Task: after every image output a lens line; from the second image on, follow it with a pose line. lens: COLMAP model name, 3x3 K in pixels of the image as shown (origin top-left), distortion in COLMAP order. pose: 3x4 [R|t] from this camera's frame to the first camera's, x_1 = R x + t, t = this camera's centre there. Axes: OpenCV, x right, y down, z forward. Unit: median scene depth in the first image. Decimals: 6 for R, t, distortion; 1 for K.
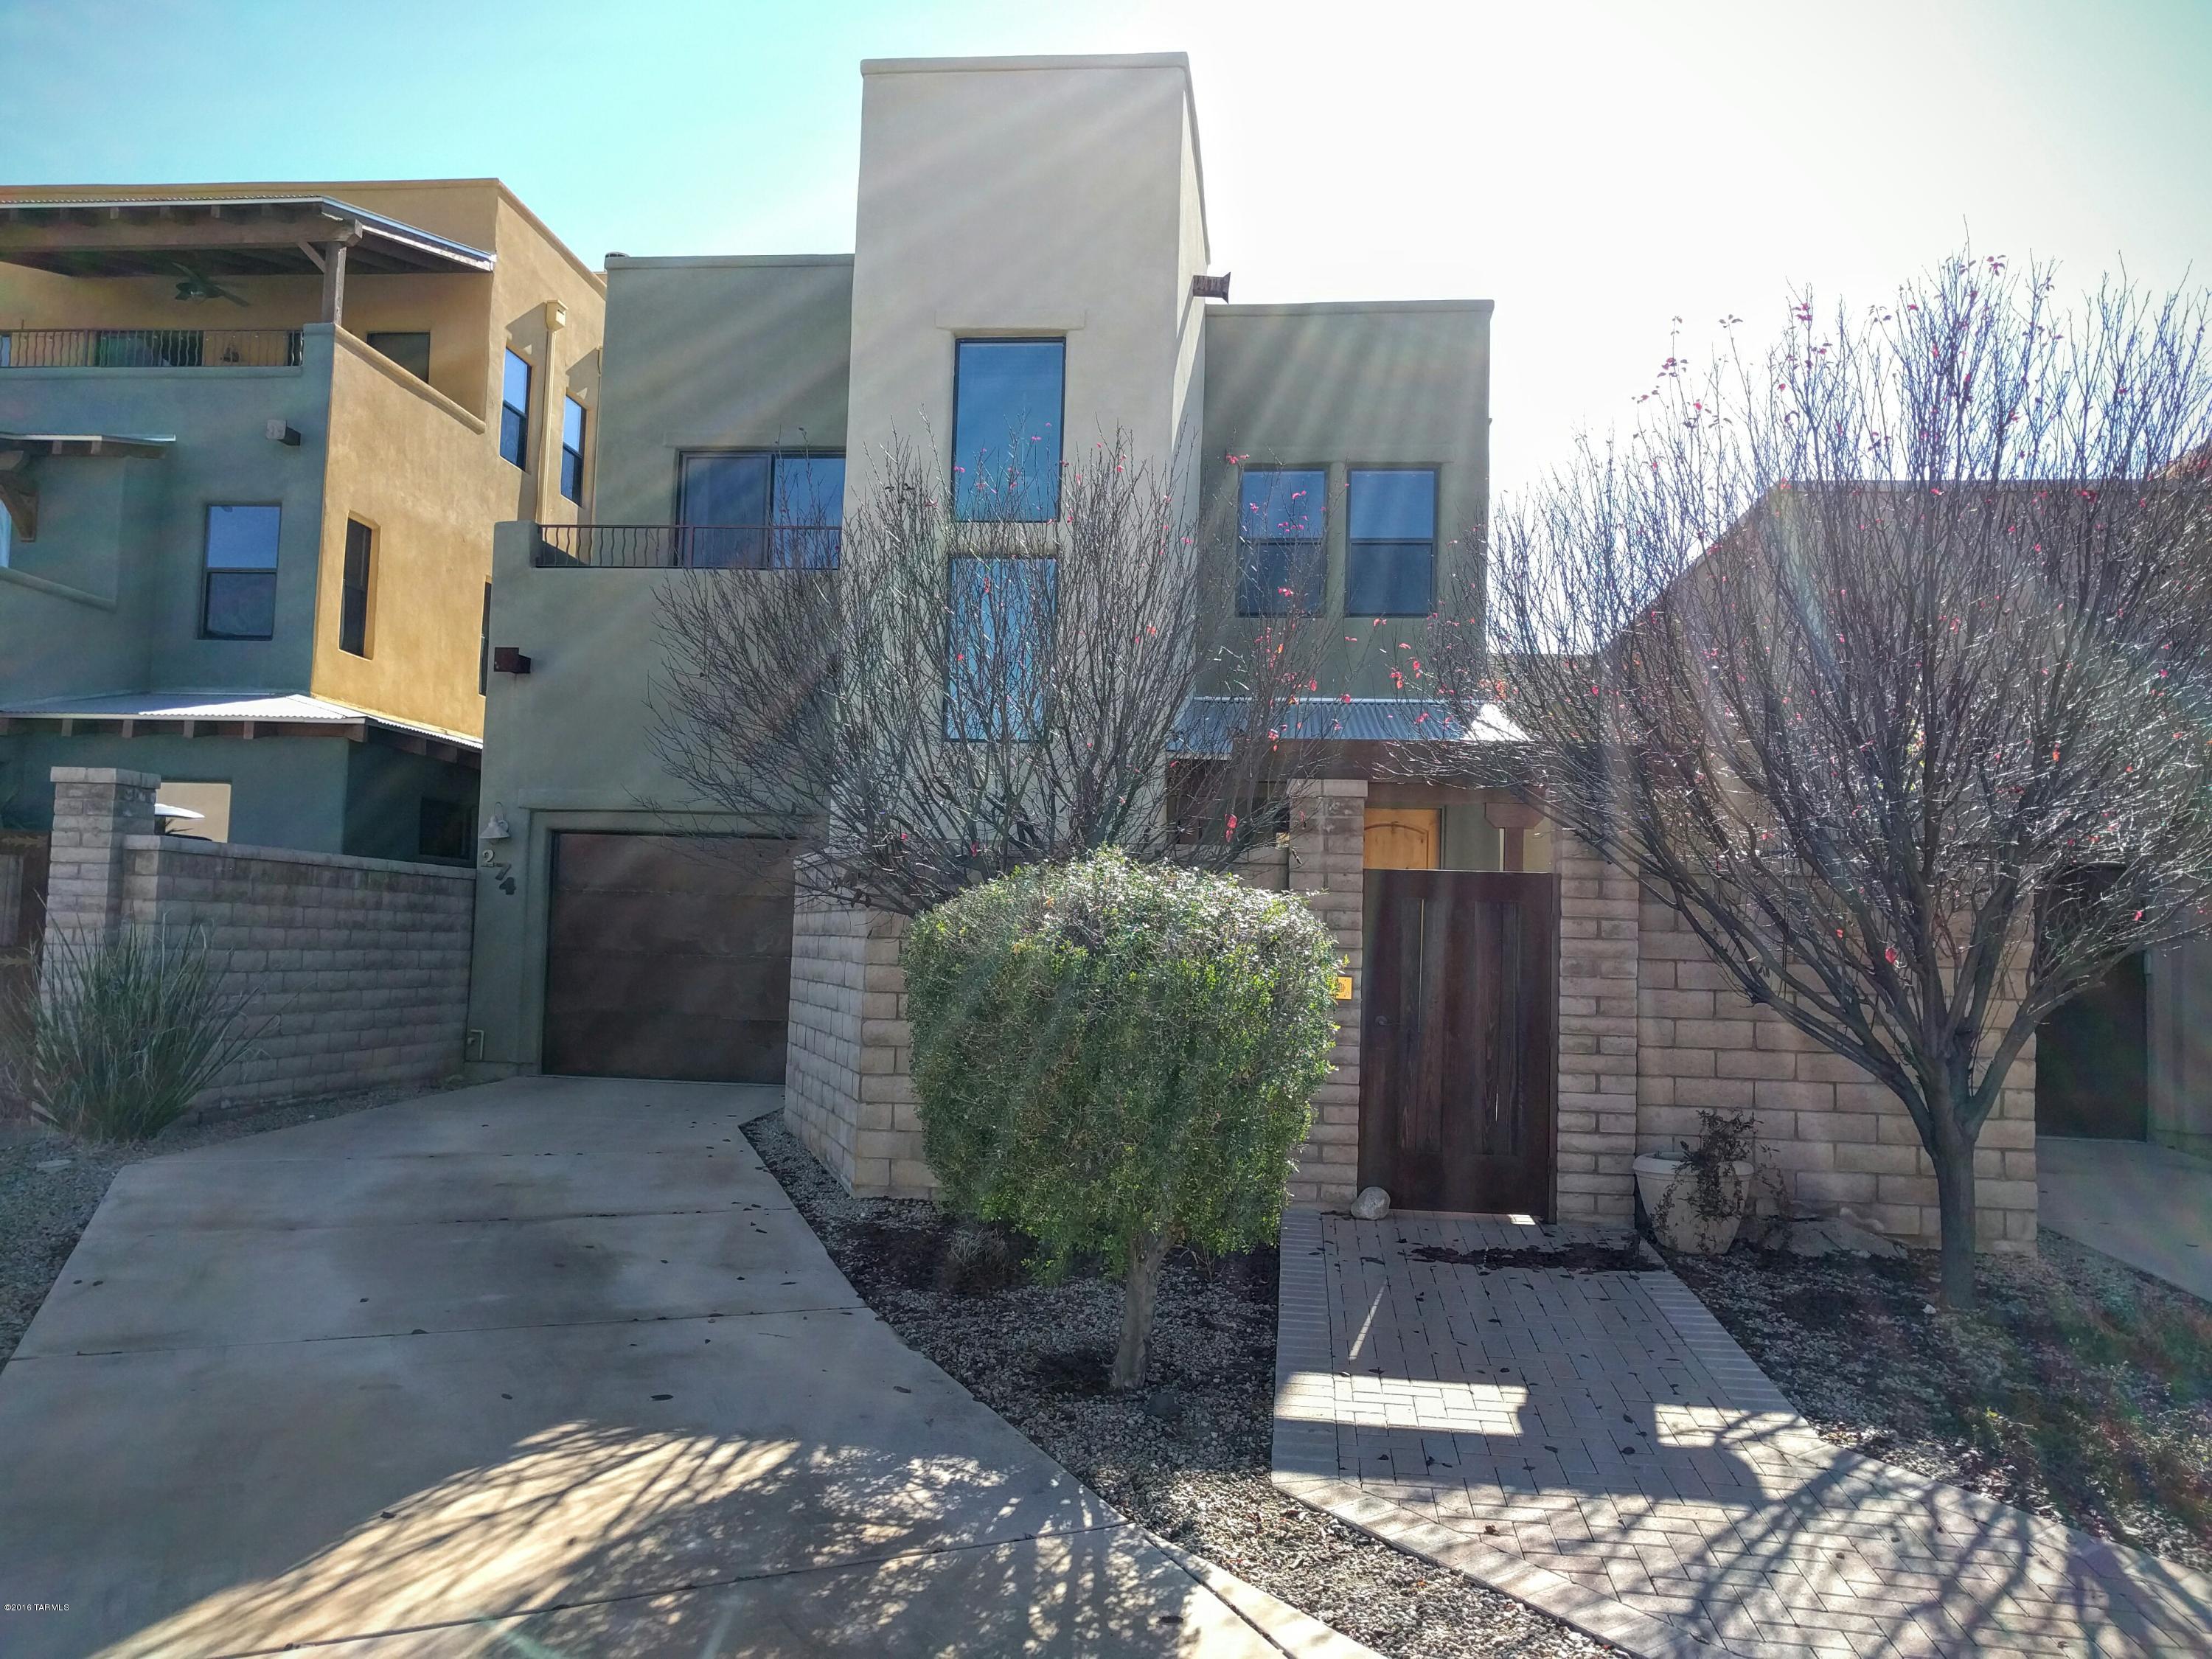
lens RADIAL K [[1649.2, 0, 1108.2], [0, 1649.2, 824.4], [0, 0, 1]] dist [-0.004708, 0.002409]
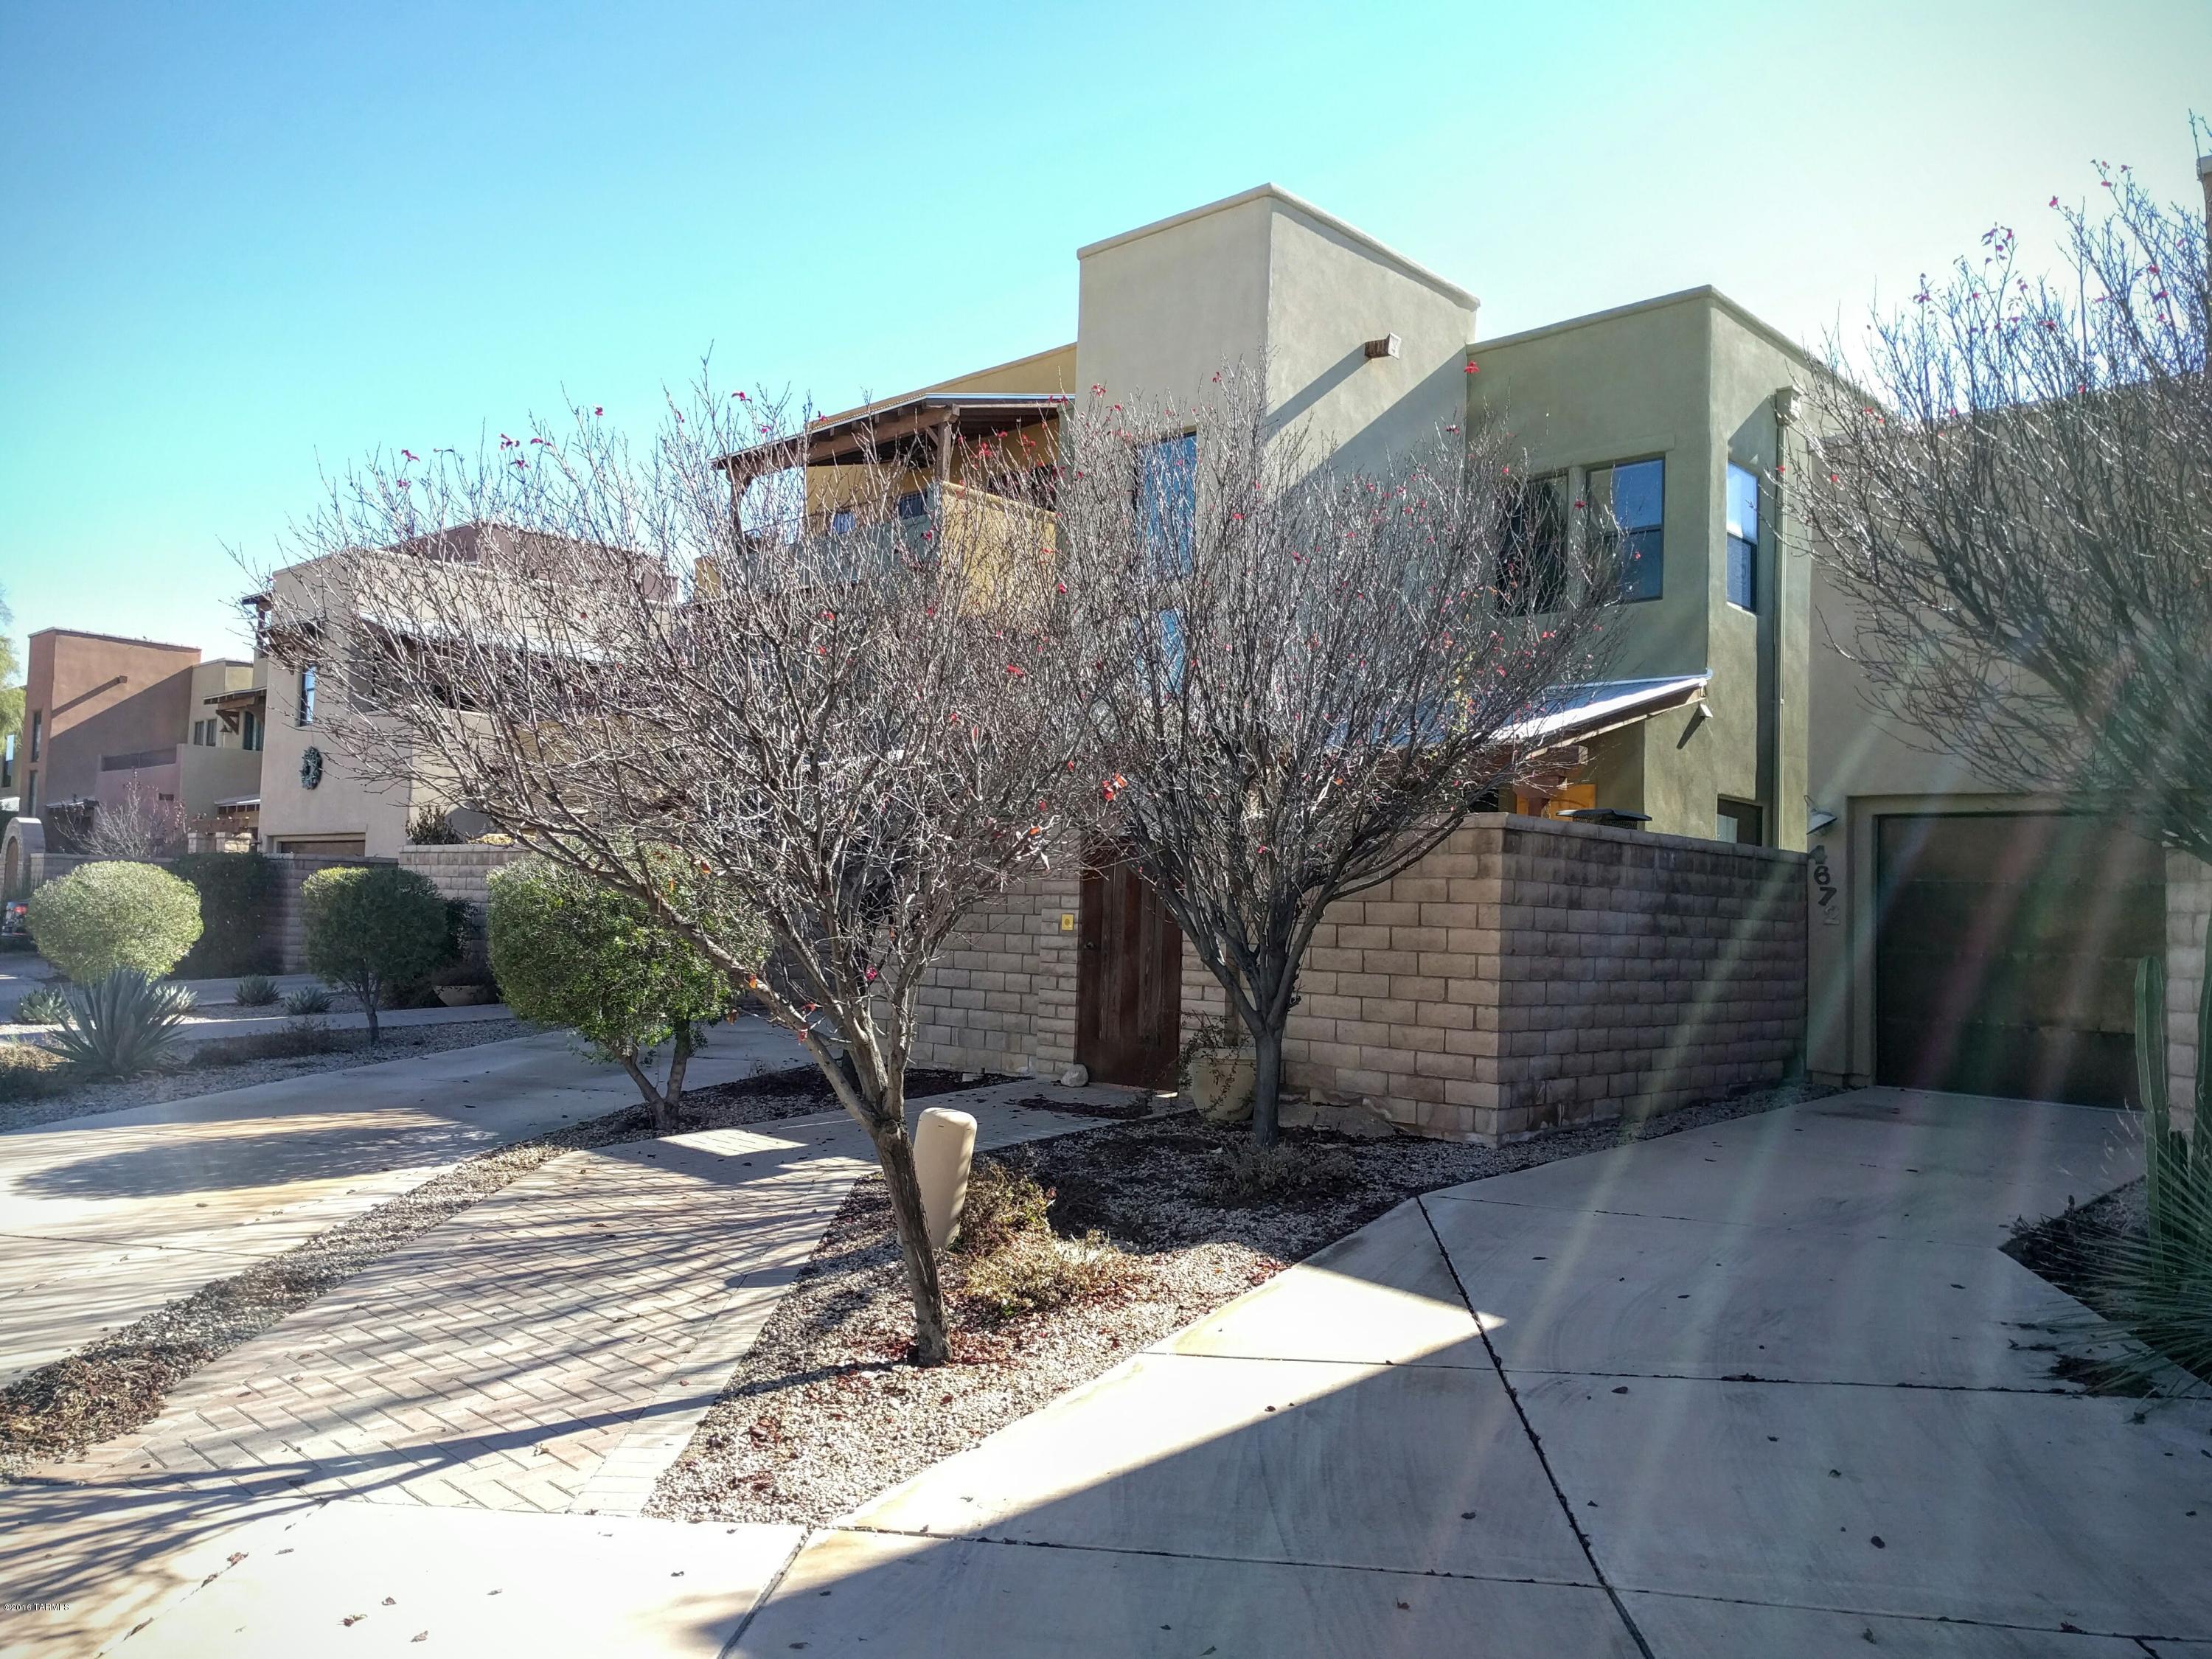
lens RADIAL K [[1649.2, 0, 1105.3], [0, 1649.2, 831.5], [0, 0, 1]] dist [-0.004708, 0.002409]
pose [[0.792983, -0.035736, -0.608195, 0.804853], [0.035887, 0.999285, -0.011925, 0.031926], [0.608186, -0.012370, 0.793698, -0.069033]]
